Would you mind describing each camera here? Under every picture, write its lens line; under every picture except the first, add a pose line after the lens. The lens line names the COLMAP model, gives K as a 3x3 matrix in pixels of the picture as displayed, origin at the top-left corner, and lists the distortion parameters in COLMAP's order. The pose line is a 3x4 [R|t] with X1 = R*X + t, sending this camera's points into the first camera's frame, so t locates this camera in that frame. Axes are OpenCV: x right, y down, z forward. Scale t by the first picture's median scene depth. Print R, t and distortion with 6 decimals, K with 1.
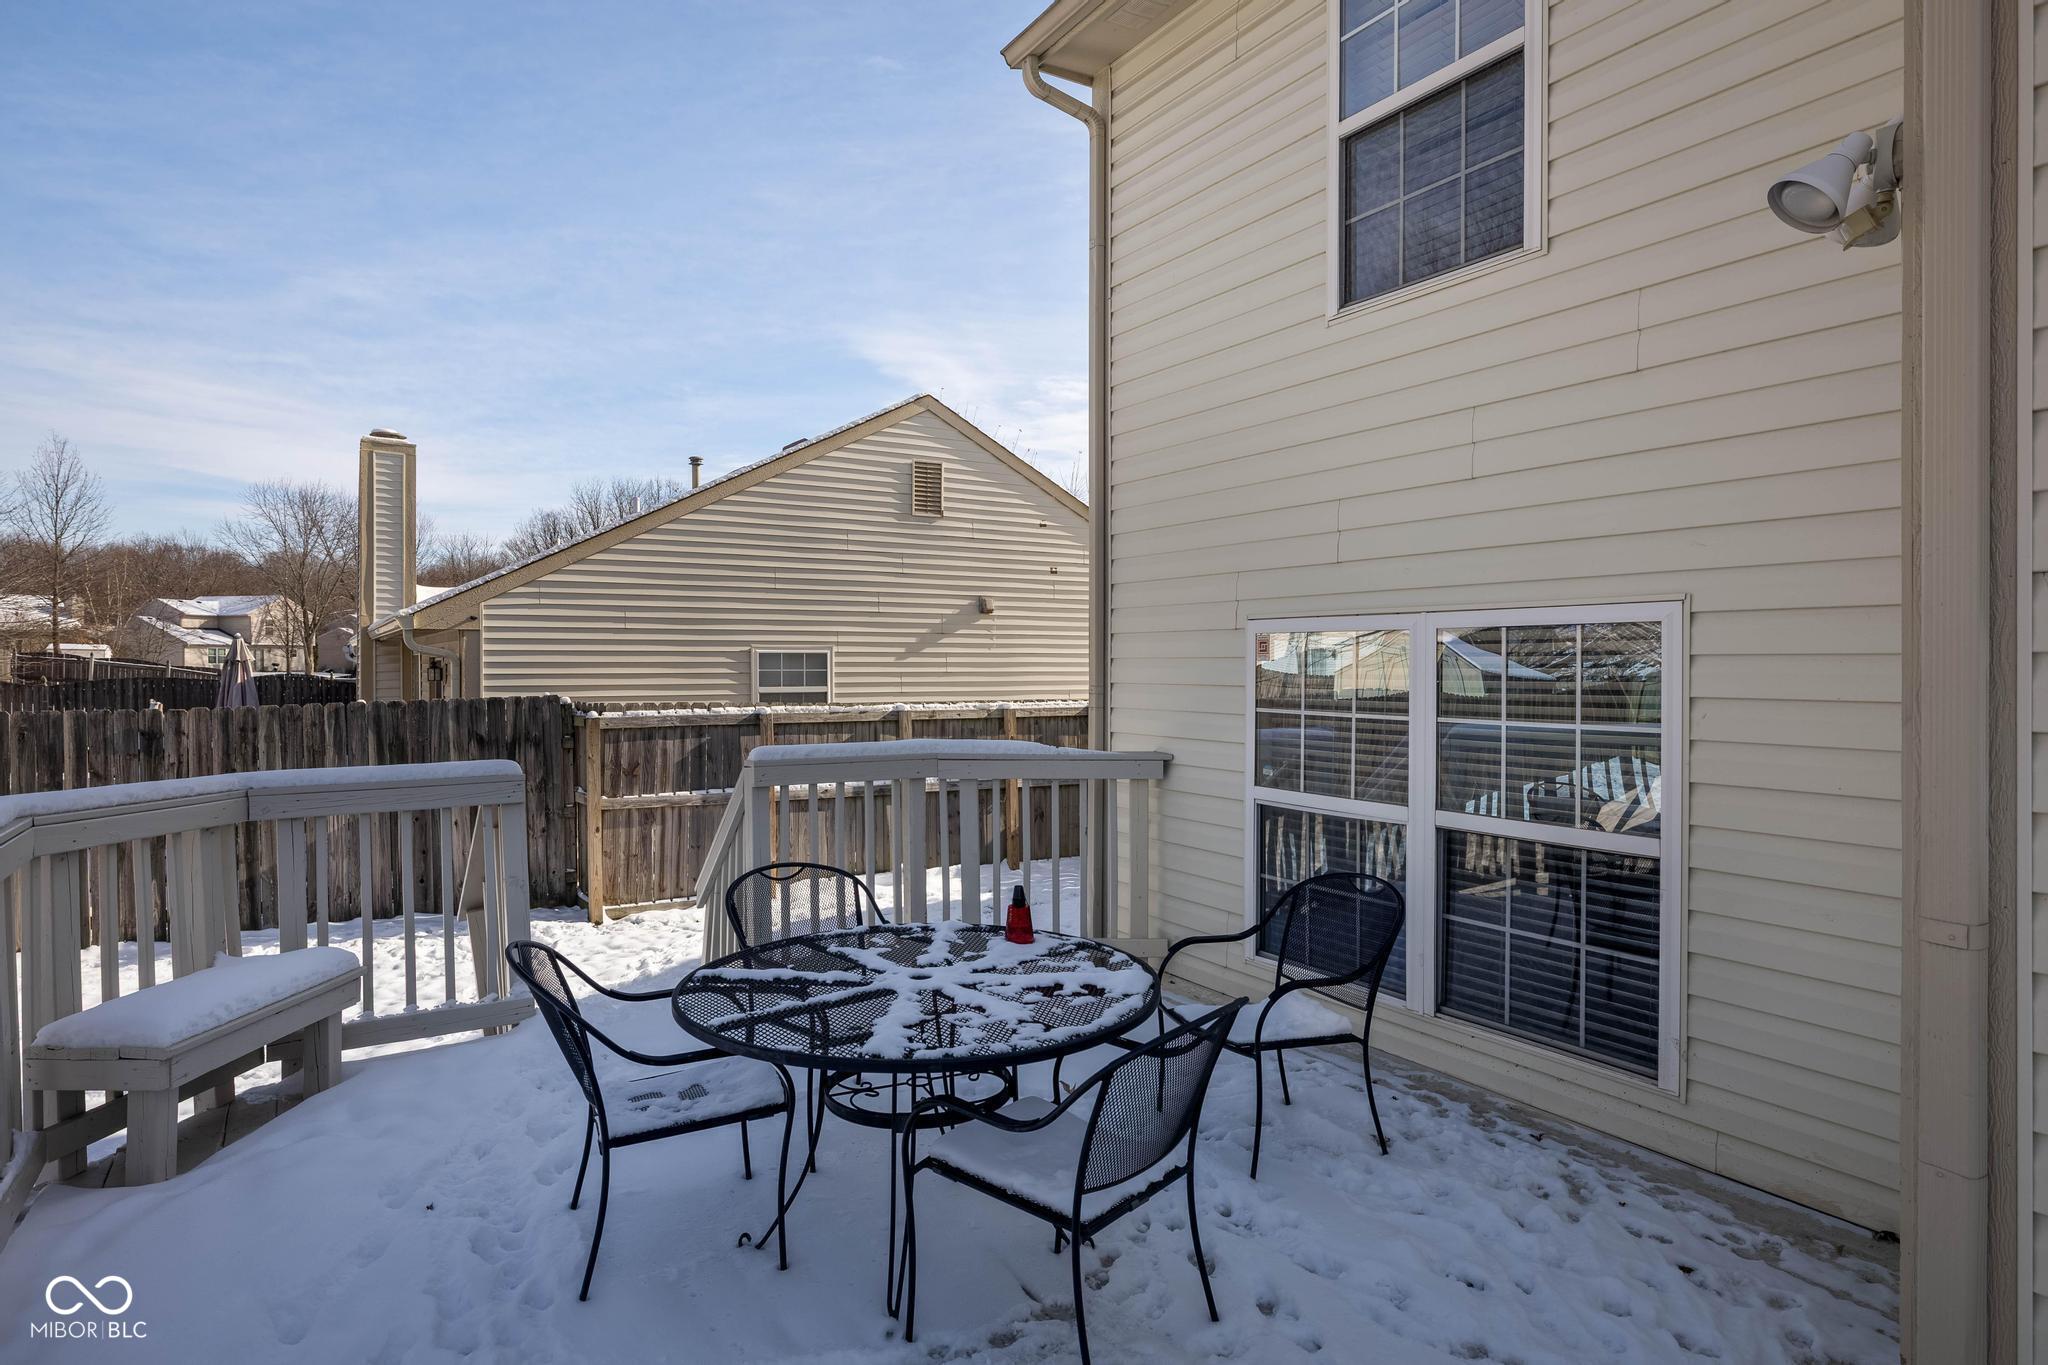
lens RADIAL K [[1154.8, 0, 1024.0], [0, 1154.8, 682.5], [0, 0, 1]] dist [-0.000714, -0.000101]
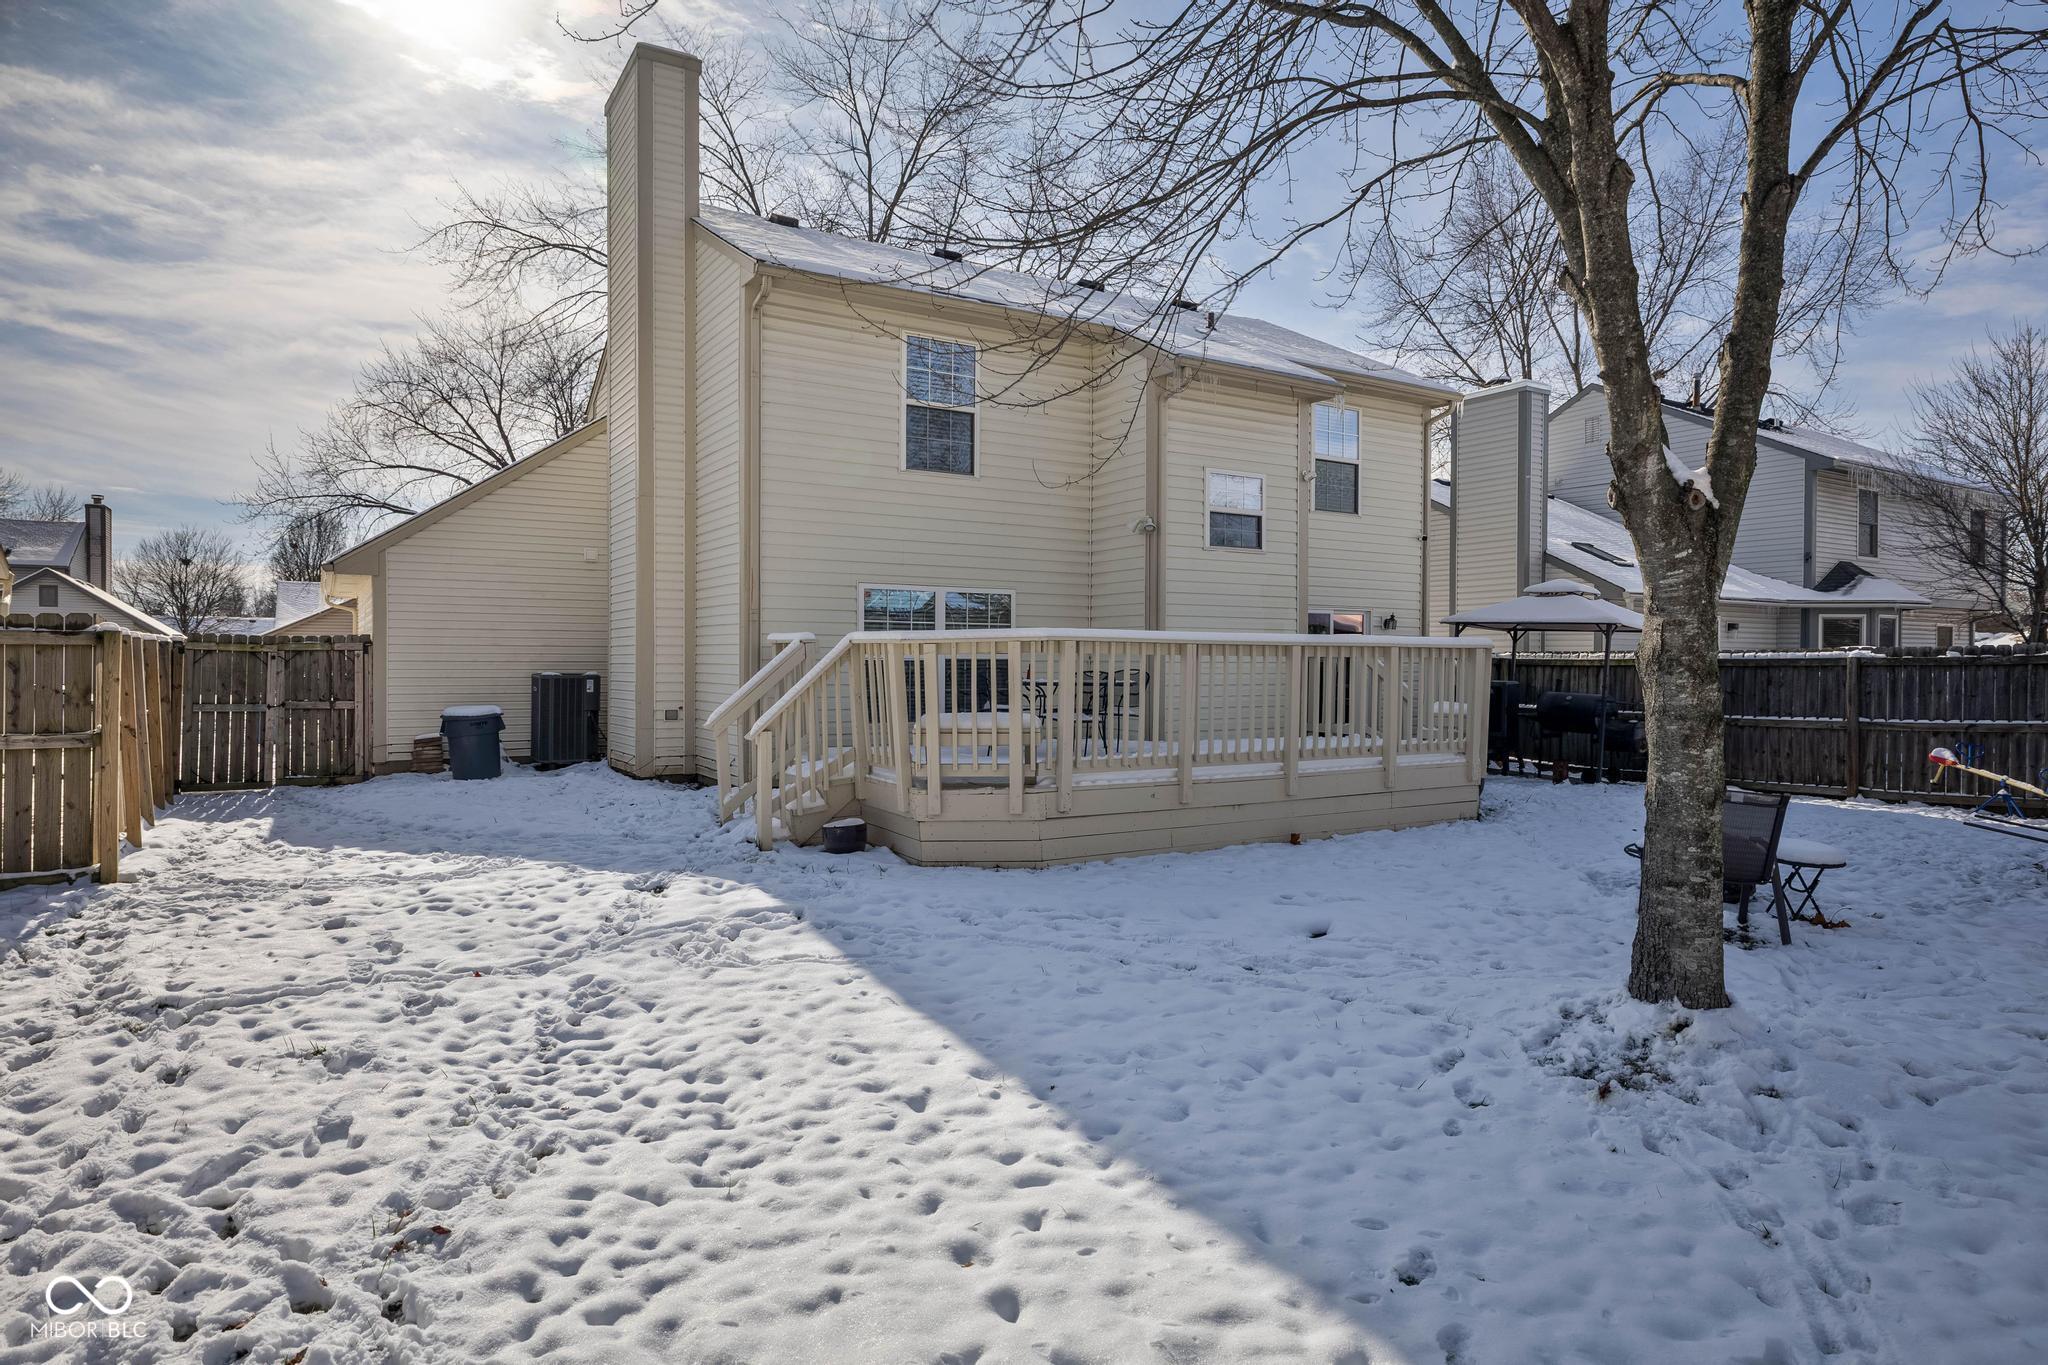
lens RADIAL K [[1258.1, 0, 1024.0], [0, 1258.1, 682.5], [0, 0, 1]] dist [0.002824, 0.000473]
pose [[-0.024604, -0.012150, 0.999623, -2.370344], [0.015011, 0.999809, 0.012522, 0.120528], [-0.999585, 0.015313, -0.024416, 0.735582]]
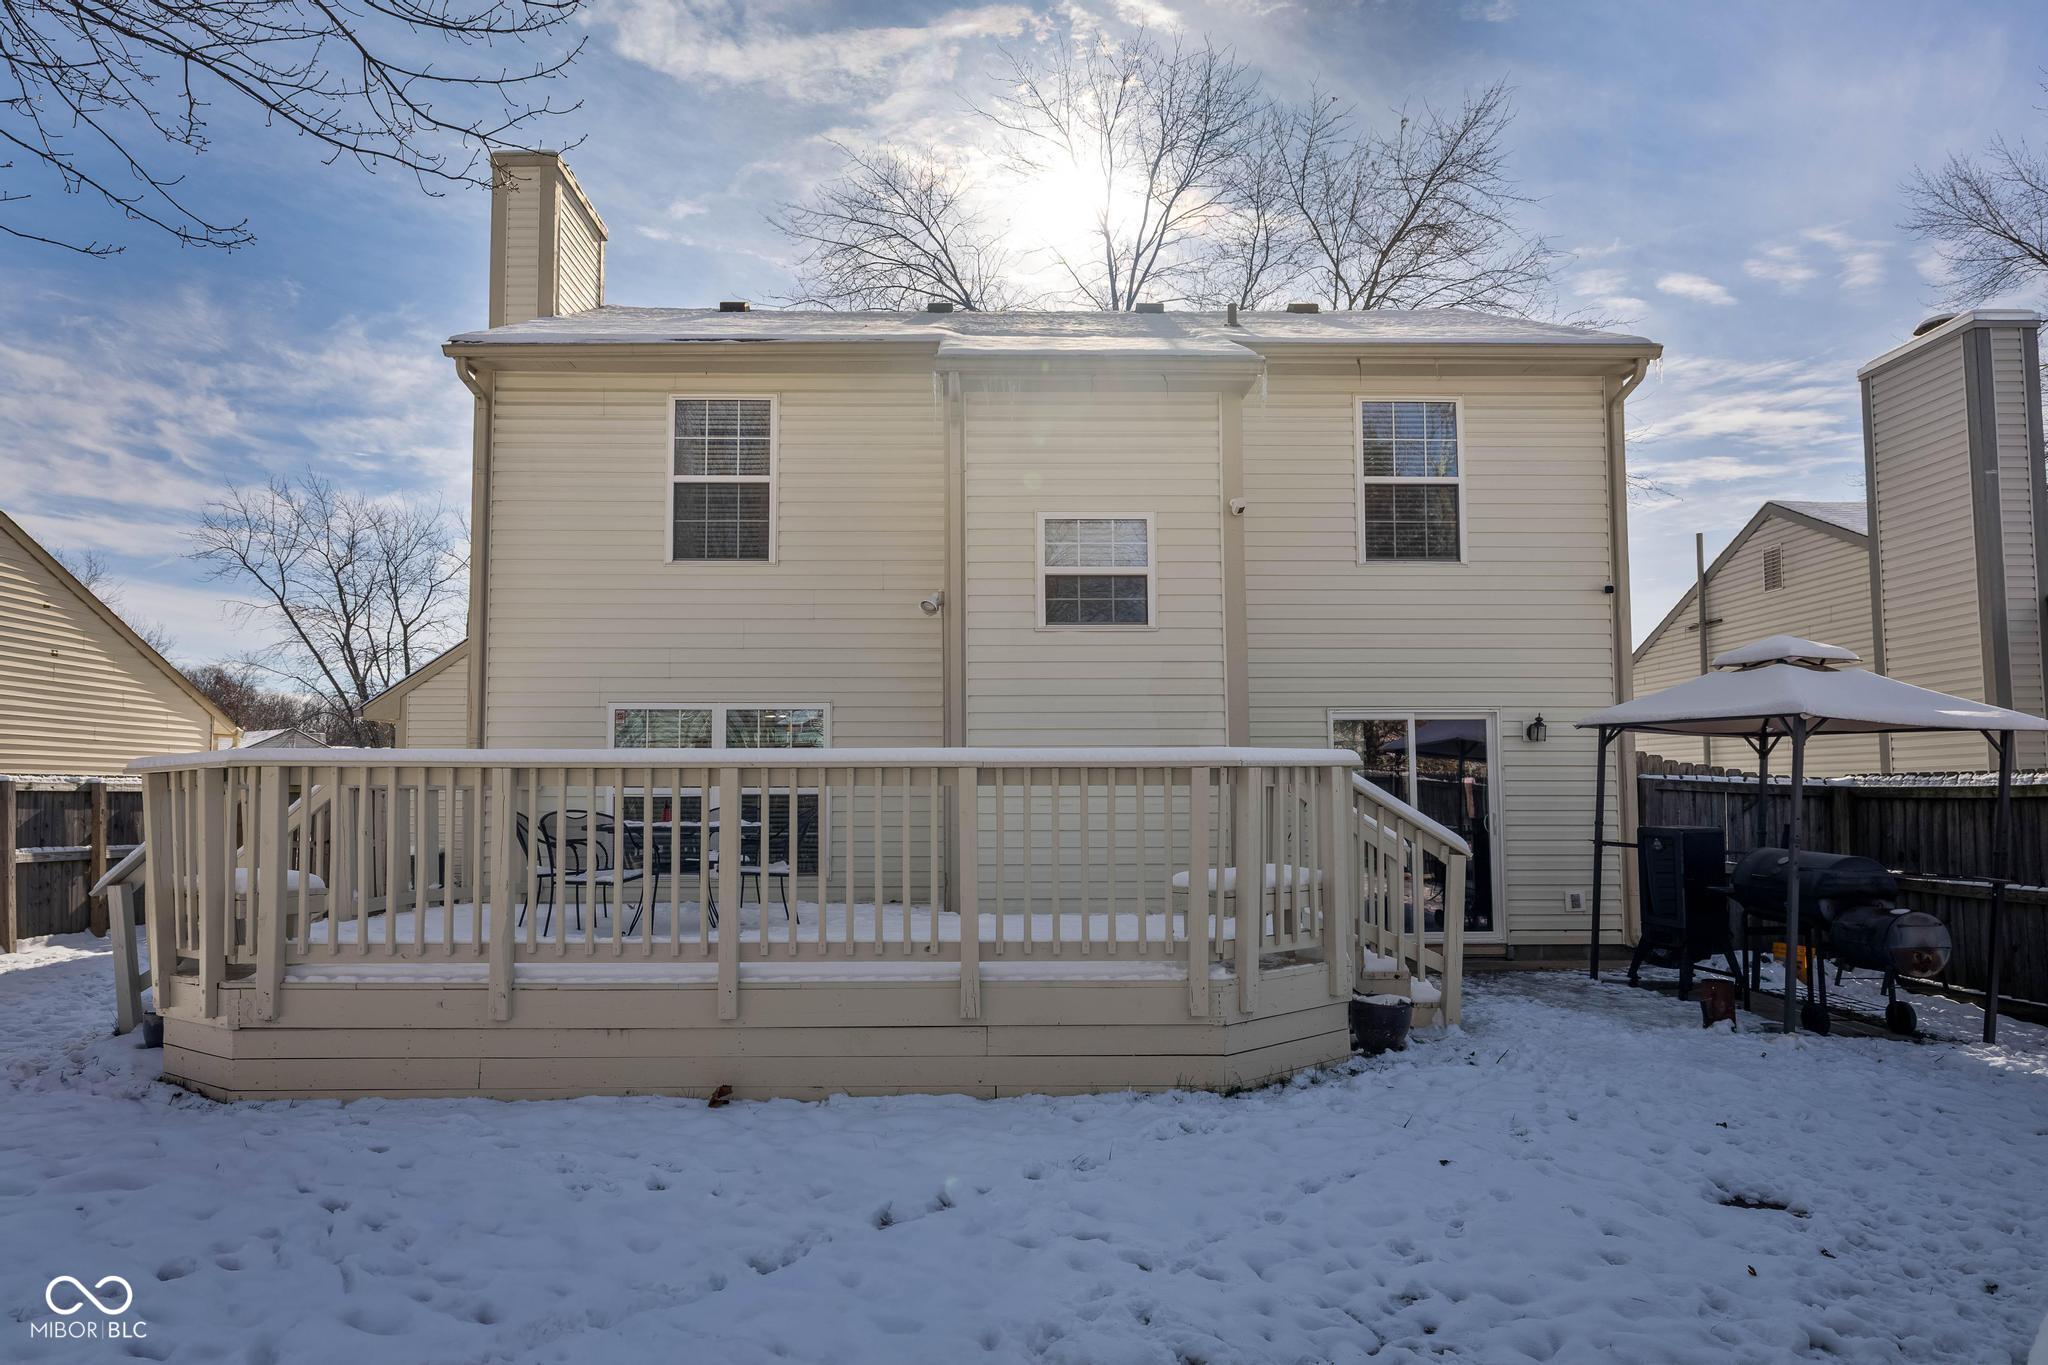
lens RADIAL K [[1258.1, 0, 1024.0], [0, 1258.1, 682.5], [0, 0, 1]] dist [0.002824, 0.000473]
pose [[0.520354, 0.082388, 0.849967, -1.224344], [0.015712, 0.994243, -0.105992, 0.145785], [-0.853806, 0.068508, 0.516064, -0.677549]]
